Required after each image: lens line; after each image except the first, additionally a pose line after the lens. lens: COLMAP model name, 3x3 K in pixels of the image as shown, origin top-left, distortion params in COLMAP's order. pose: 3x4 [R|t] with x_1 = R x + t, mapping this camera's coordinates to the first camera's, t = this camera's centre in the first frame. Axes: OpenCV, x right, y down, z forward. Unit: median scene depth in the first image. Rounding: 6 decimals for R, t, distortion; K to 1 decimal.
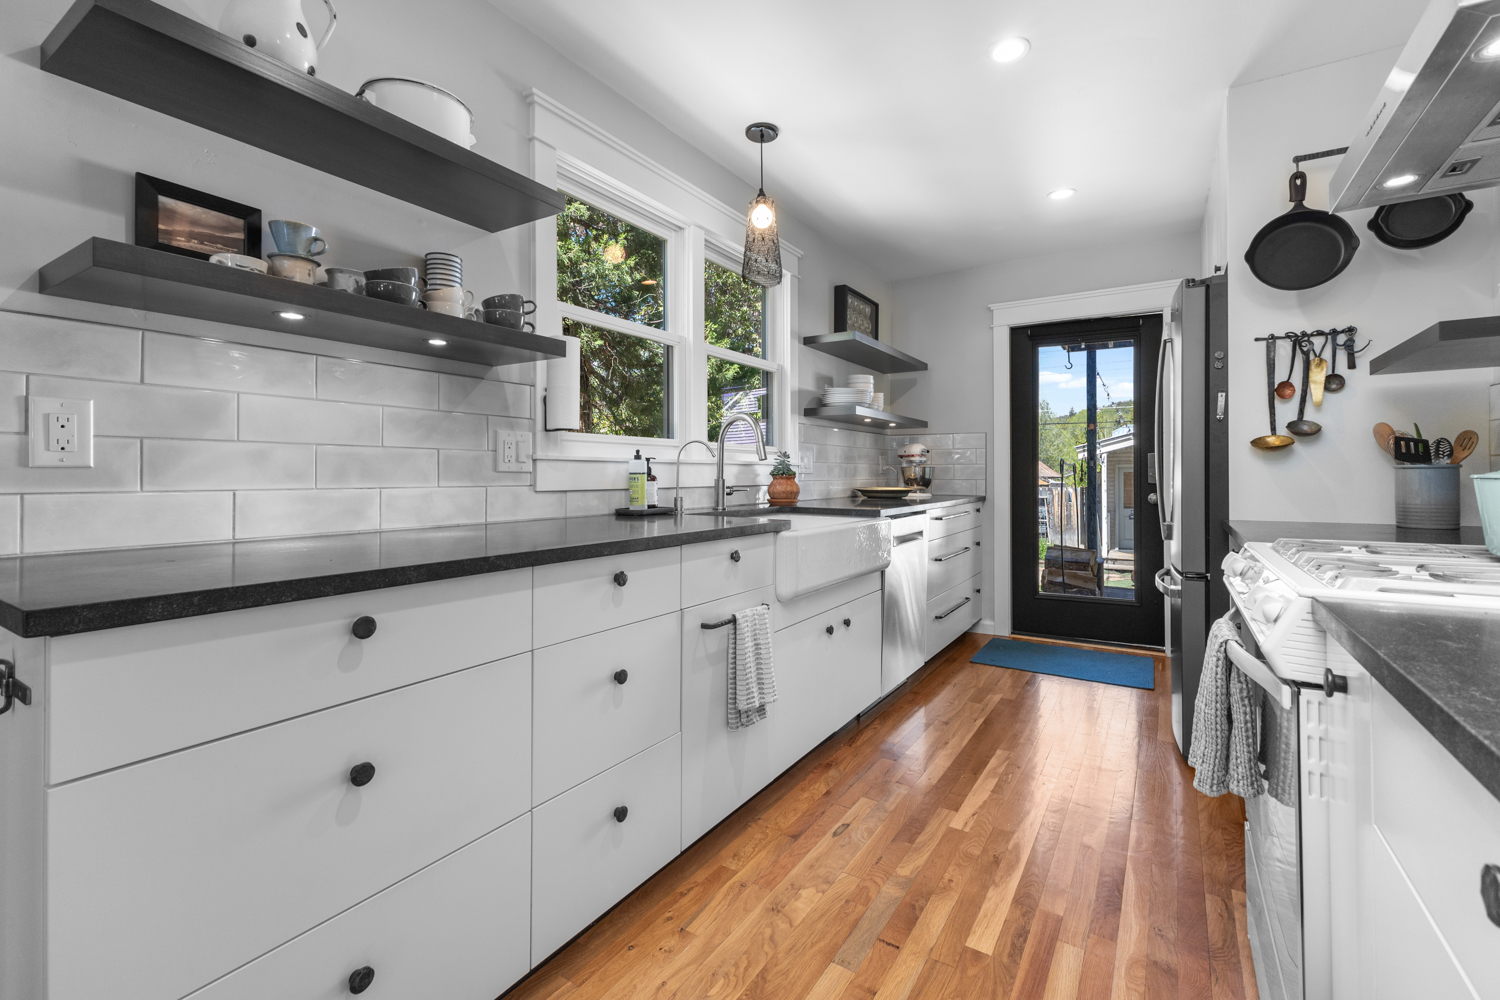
lens RADIAL K [[653.5, 0, 751.9], [0, 653.5, 471.6], [0, 0, 1]] dist [0.013559, -0.002588]
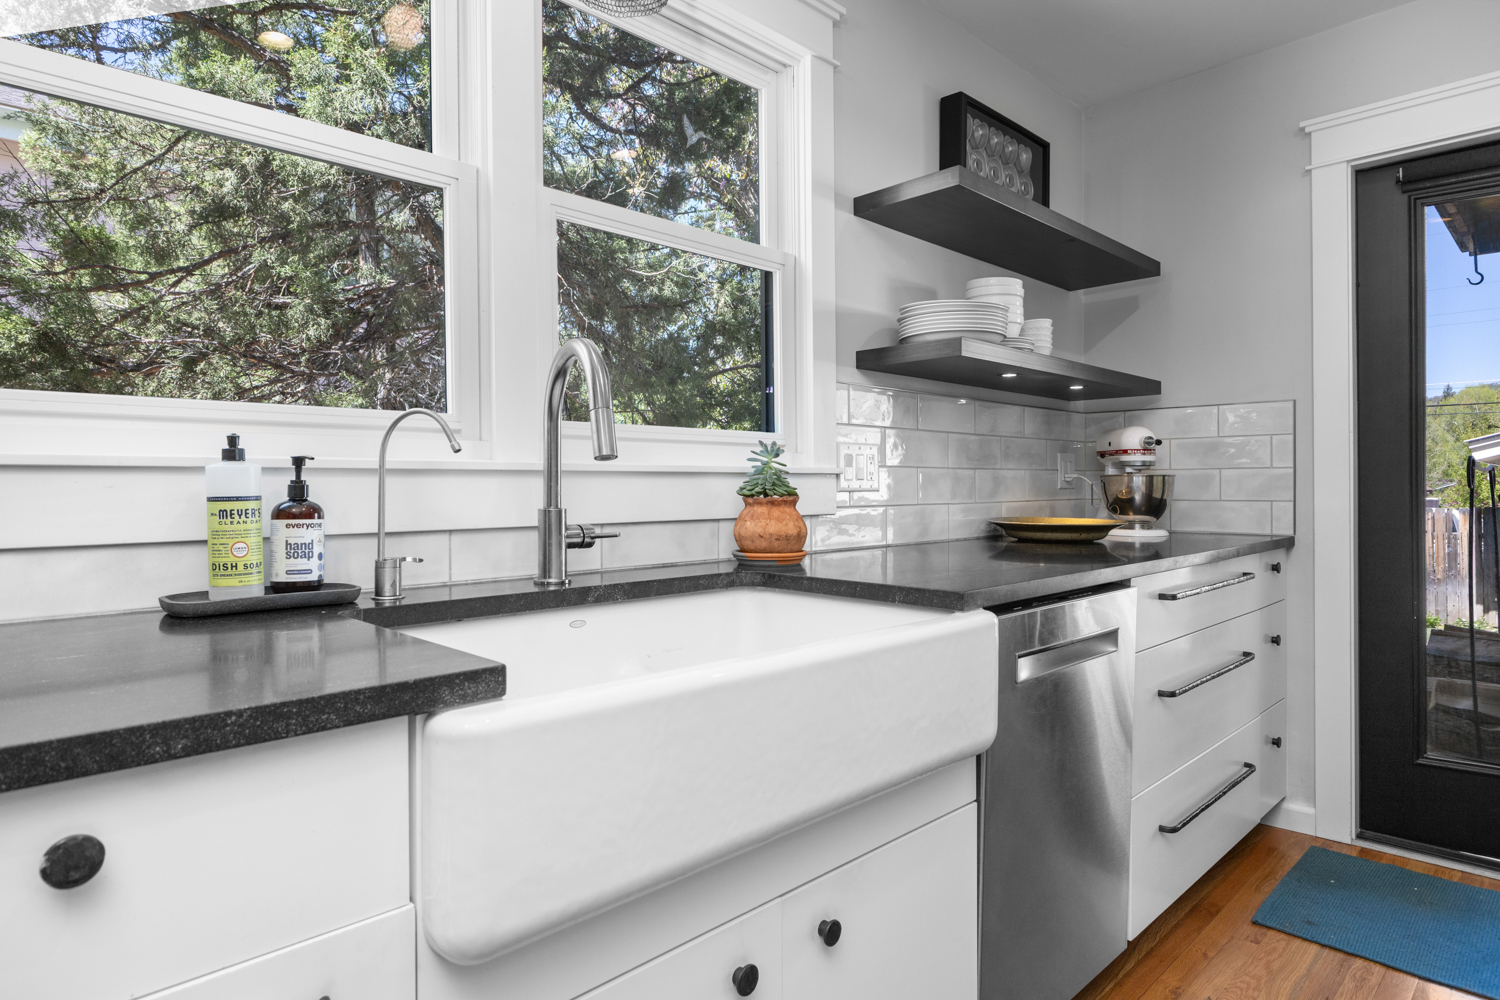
lens RADIAL K [[853.6, 0, 755.7], [0, 853.6, 491.4], [0, 0, 1]] dist [0.007139, 0.000417]
pose [[0.974891, -0.005389, -0.222618, 0.197892], [0.007152, 0.999949, 0.007114, -0.002546], [0.222568, -0.008528, 0.974880, 0.531170]]
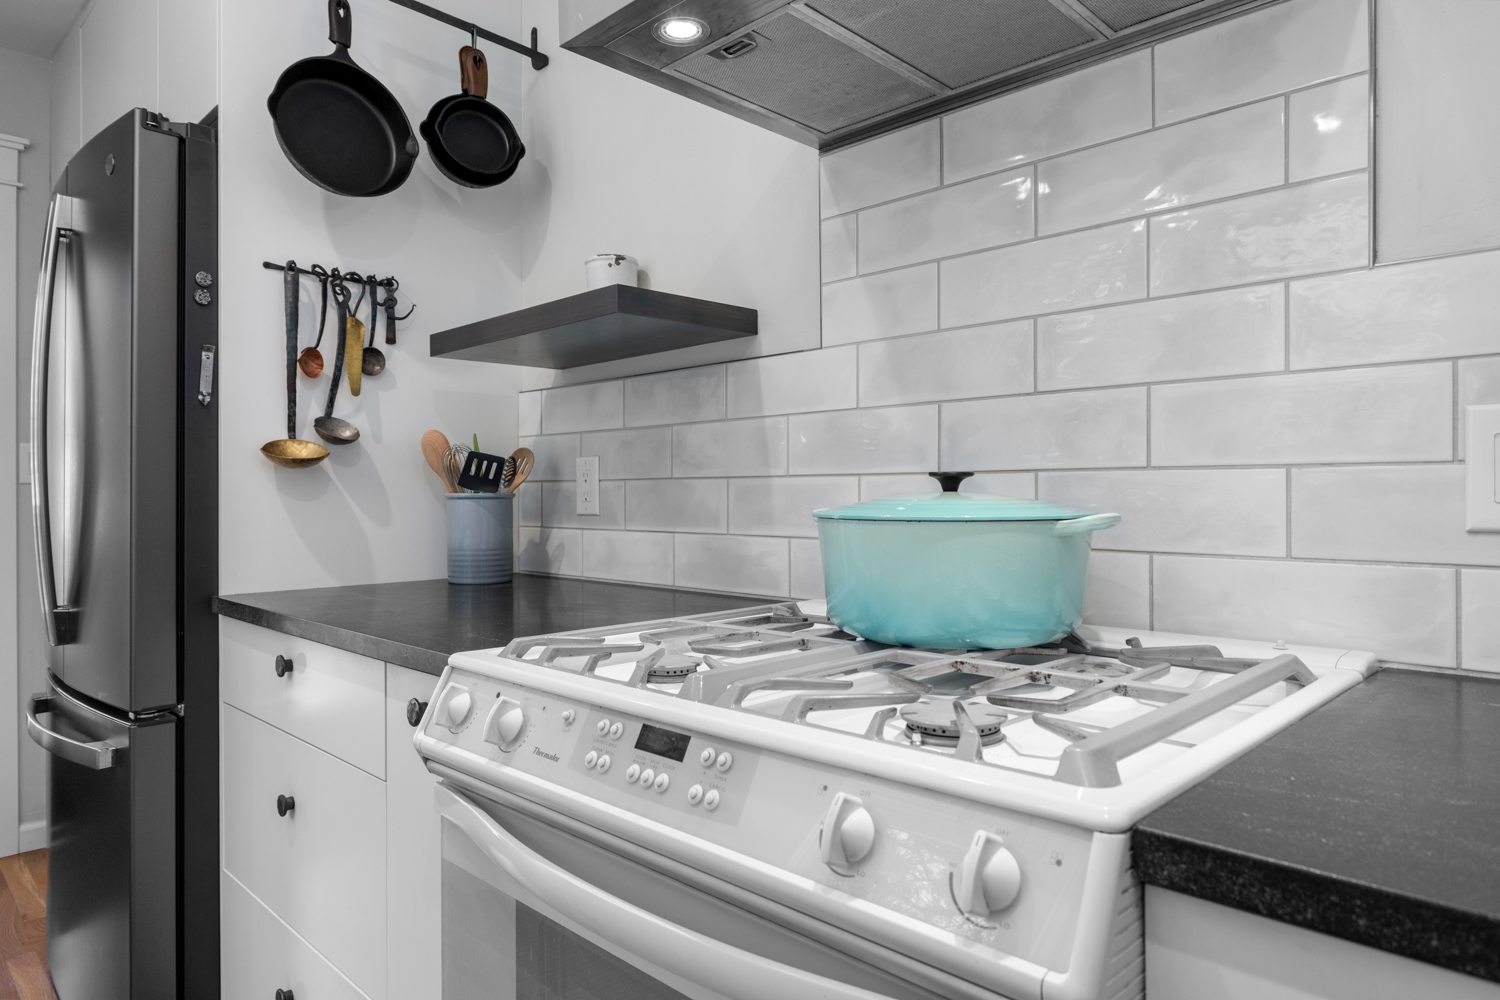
lens RADIAL K [[942.0, 0, 759.0], [0, 942.0, 500.0], [0, 0, 1]] dist [-0.009129, -0.006089]
pose [[0.214002, 0.000571, 0.976833, 0.074740], [-0.003873, 0.999992, 0.000264, -0.004526], [-0.976826, -0.003840, 0.214002, 0.372956]]
